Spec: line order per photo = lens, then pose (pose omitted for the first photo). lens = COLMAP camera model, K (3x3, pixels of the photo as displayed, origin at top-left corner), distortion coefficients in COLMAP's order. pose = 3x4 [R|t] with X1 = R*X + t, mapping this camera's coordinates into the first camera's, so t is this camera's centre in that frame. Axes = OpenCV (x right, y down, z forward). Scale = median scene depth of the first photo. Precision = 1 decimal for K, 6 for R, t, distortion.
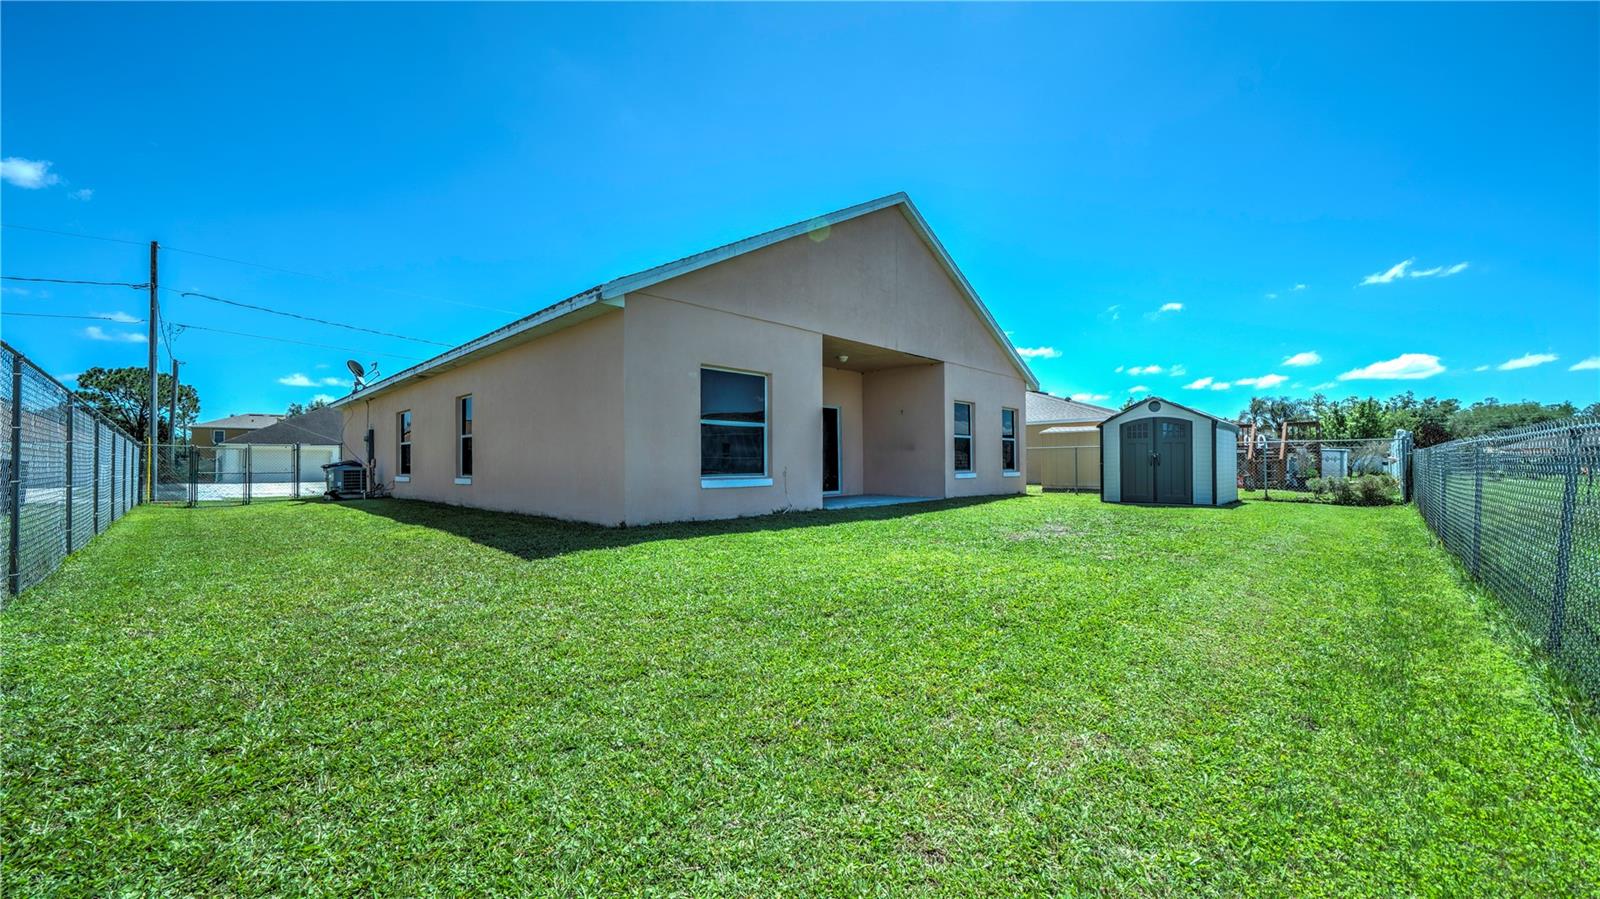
lens RADIAL K [[550.4, 0, 798.1], [0, 550.4, 451.1], [0, 0, 1]] dist [-0.021323, 0.000492]
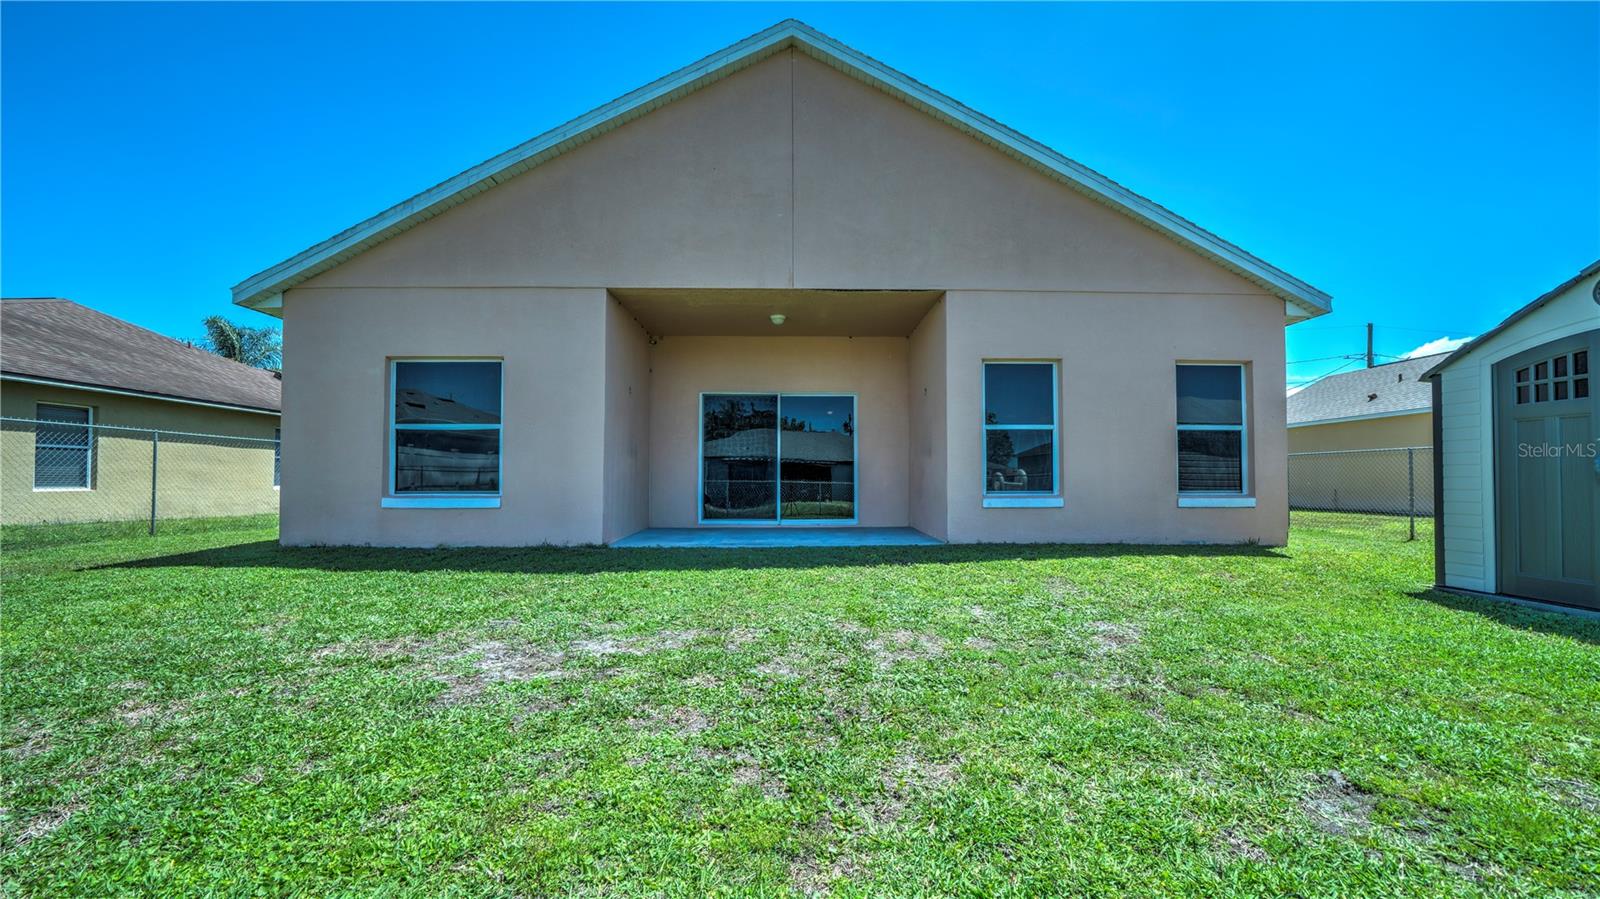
lens RADIAL K [[565.8, 0, 799.7], [0, 565.8, 465.7], [0, 0, 1]] dist [-0.015674, 0.000086]
pose [[0.740918, -0.010699, -0.671510, 0.534610], [0.012022, 0.999924, -0.002667, 0.009023], [0.671488, -0.006097, 0.740991, 0.495198]]
